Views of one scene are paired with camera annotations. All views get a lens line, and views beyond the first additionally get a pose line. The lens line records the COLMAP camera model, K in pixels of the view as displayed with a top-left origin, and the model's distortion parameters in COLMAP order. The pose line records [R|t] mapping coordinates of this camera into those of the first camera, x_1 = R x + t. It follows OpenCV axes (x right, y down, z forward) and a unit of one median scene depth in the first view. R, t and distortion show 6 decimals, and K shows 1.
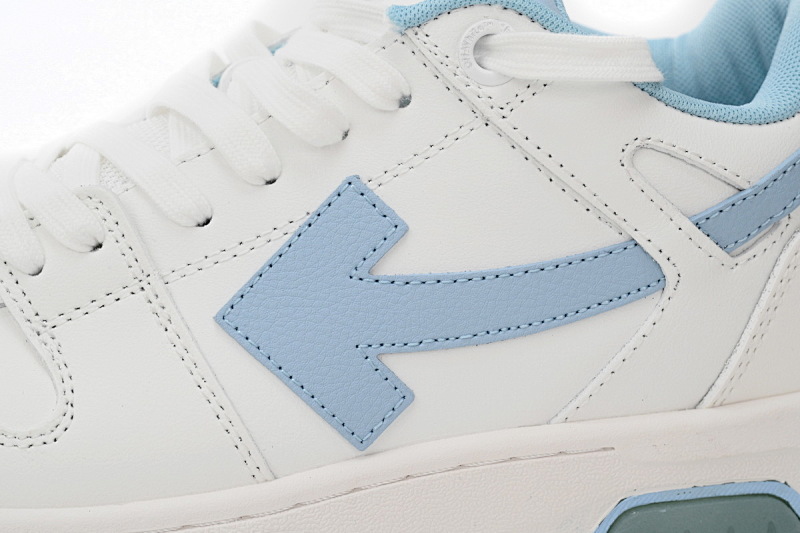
lens RADIAL K [[1807.3, 0, 398.2], [0, 1807.3, 263.8], [0, 0, 1]] dist [-0.021842, 0.000000]
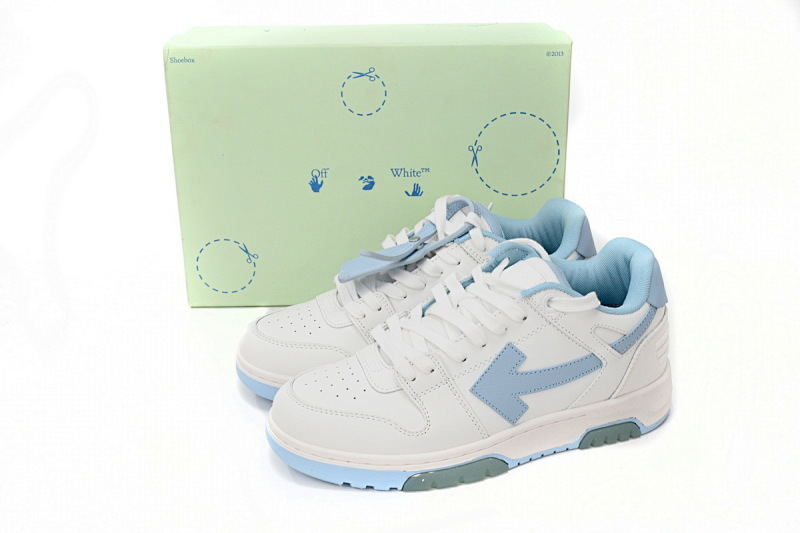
lens RADIAL K [[990.9, 0, 406.1], [0, 990.9, 264.7], [0, 0, 1]] dist [-0.031432, 0.000000]
pose [[0.991849, -0.055705, 0.114596, -0.397823], [0.040471, 0.990528, 0.131209, -0.420339], [-0.120820, -0.125502, 0.984709, -0.677890]]
